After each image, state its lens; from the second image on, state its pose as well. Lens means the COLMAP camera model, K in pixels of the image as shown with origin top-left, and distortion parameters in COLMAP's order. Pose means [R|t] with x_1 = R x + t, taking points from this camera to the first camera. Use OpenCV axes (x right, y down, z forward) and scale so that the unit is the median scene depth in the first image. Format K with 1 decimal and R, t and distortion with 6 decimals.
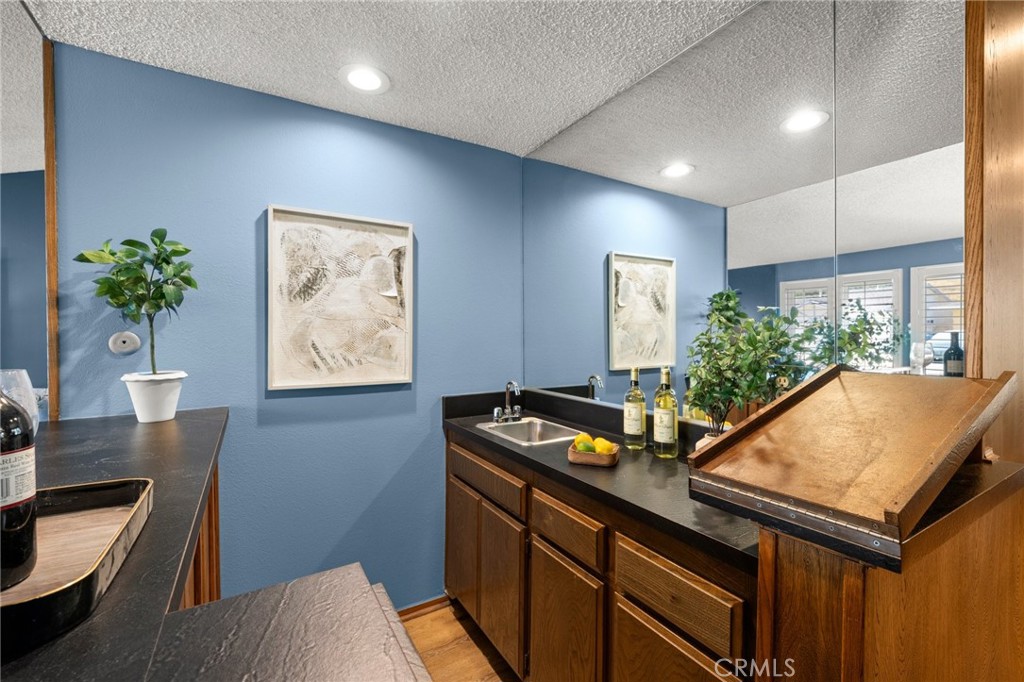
lens RADIAL K [[432.8, 0, 512.0], [0, 432.8, 338.2], [0, 0, 1]] dist [-0.000956, 0.000629]
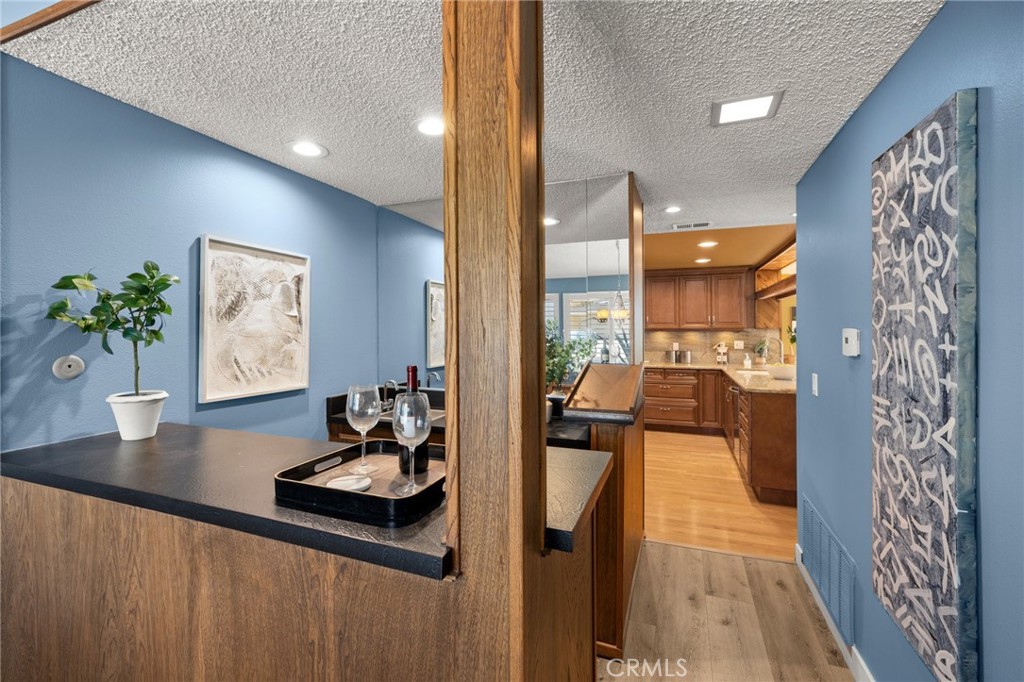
lens RADIAL K [[437.6, 0, 511.0], [0, 437.6, 328.9], [0, 0, 1]] dist [0.001609, 0.000173]
pose [[0.791810, 0.002332, 0.610763, -0.580749], [0.004247, 0.999948, -0.009324, -0.050954], [-0.610753, 0.009977, 0.791759, -0.333327]]
